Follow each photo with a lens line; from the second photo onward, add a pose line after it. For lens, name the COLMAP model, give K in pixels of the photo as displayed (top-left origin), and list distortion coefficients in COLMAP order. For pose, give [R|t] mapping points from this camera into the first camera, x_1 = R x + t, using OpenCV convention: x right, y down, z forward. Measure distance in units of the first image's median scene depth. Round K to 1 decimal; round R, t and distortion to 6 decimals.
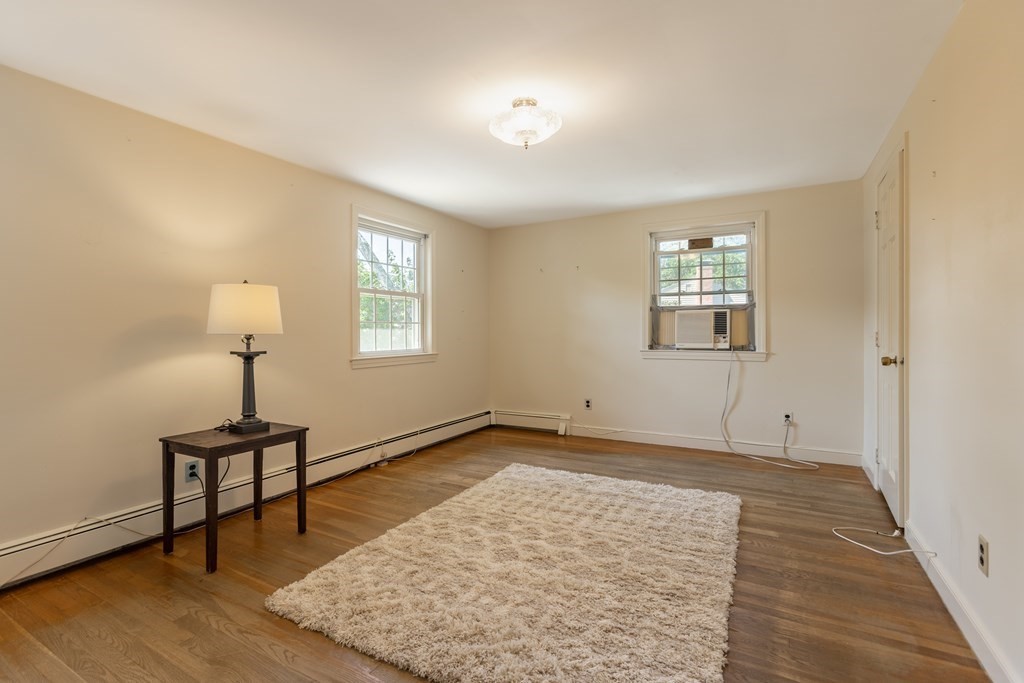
lens RADIAL K [[476.7, 0, 504.6], [0, 476.7, 333.5], [0, 0, 1]] dist [-0.029809, -0.000947]
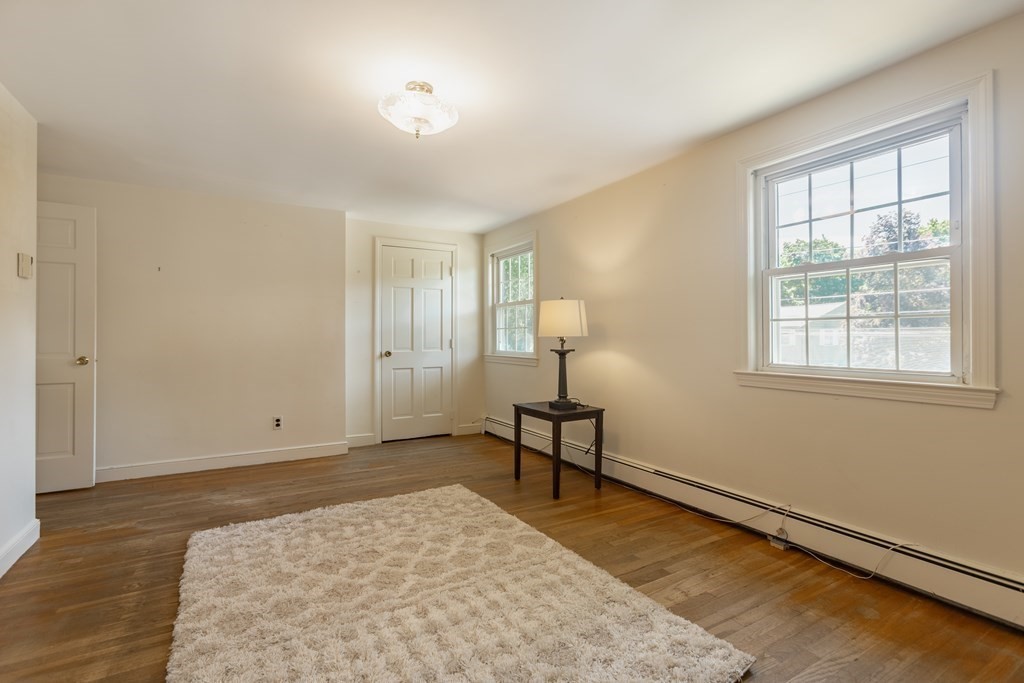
lens RADIAL K [[476.7, 0, 504.6], [0, 476.7, 333.5], [0, 0, 1]] dist [-0.029809, -0.000947]
pose [[-0.515396, 0.000037, -0.856952, 0.654345], [0.001276, 0.999999, -0.000725, -0.006073], [0.856951, -0.001467, -0.515395, 1.426889]]
